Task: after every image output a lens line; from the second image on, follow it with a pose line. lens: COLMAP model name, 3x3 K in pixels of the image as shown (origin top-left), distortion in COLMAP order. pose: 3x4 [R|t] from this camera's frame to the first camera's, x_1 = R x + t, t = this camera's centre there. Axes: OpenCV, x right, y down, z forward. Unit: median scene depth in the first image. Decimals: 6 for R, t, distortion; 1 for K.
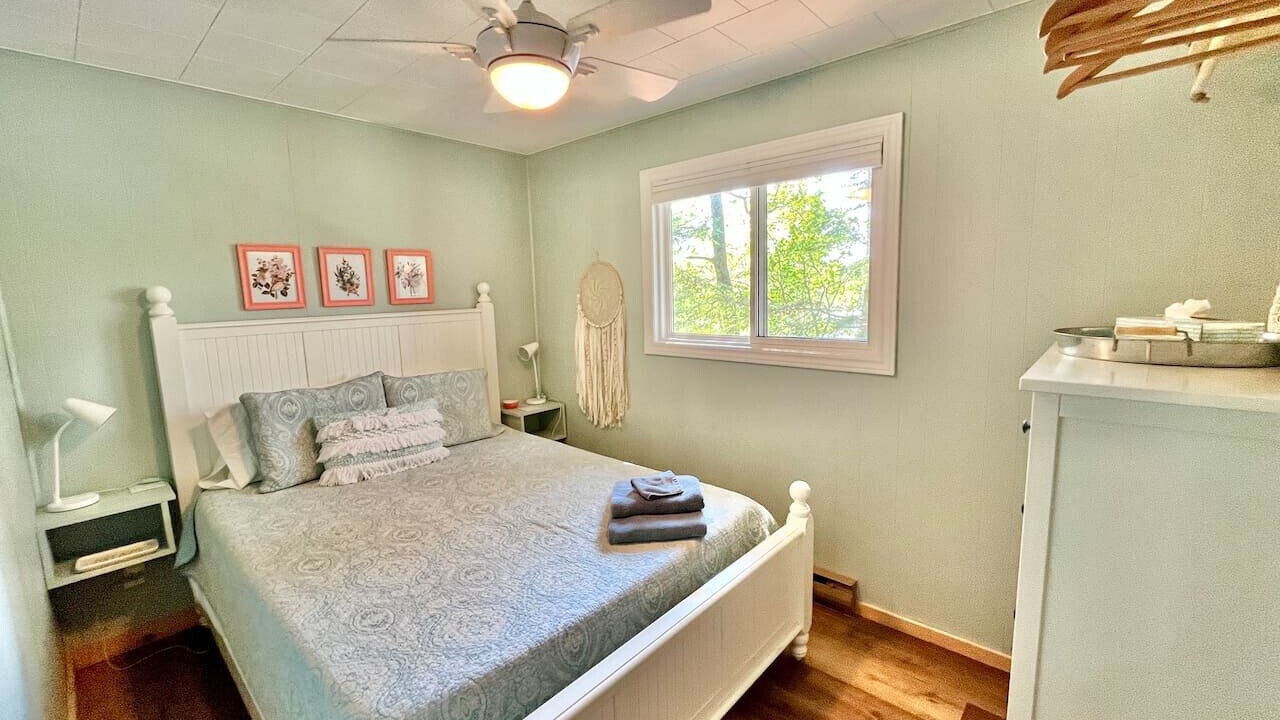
lens RADIAL K [[526.6, 0, 640.0], [0, 526.6, 360.0], [0, 0, 1]] dist [-0.000430, -0.000001]
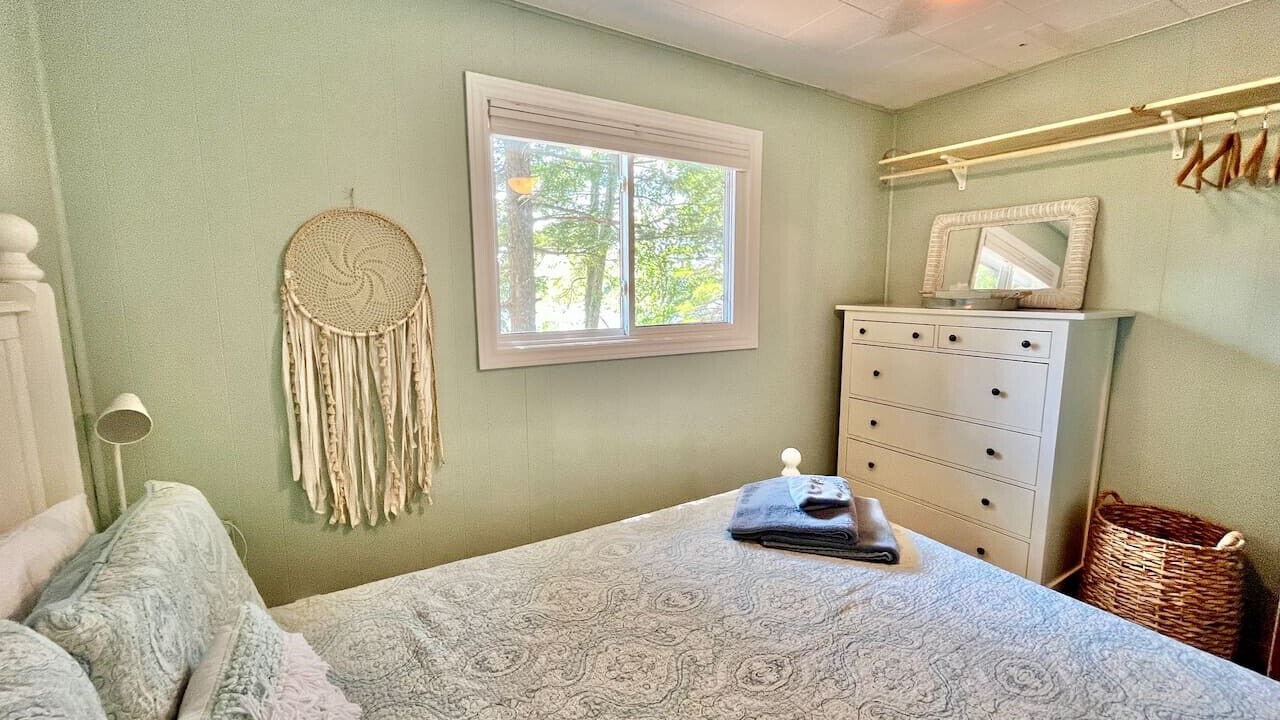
lens RADIAL K [[526.6, 0, 640.0], [0, 526.6, 360.0], [0, 0, 1]] dist [-0.000430, -0.000001]
pose [[0.282723, -0.111764, 0.952668, -0.611360], [0.120386, 0.989470, 0.080354, -0.058967], [-0.951617, 0.091970, 0.293200, 0.724769]]
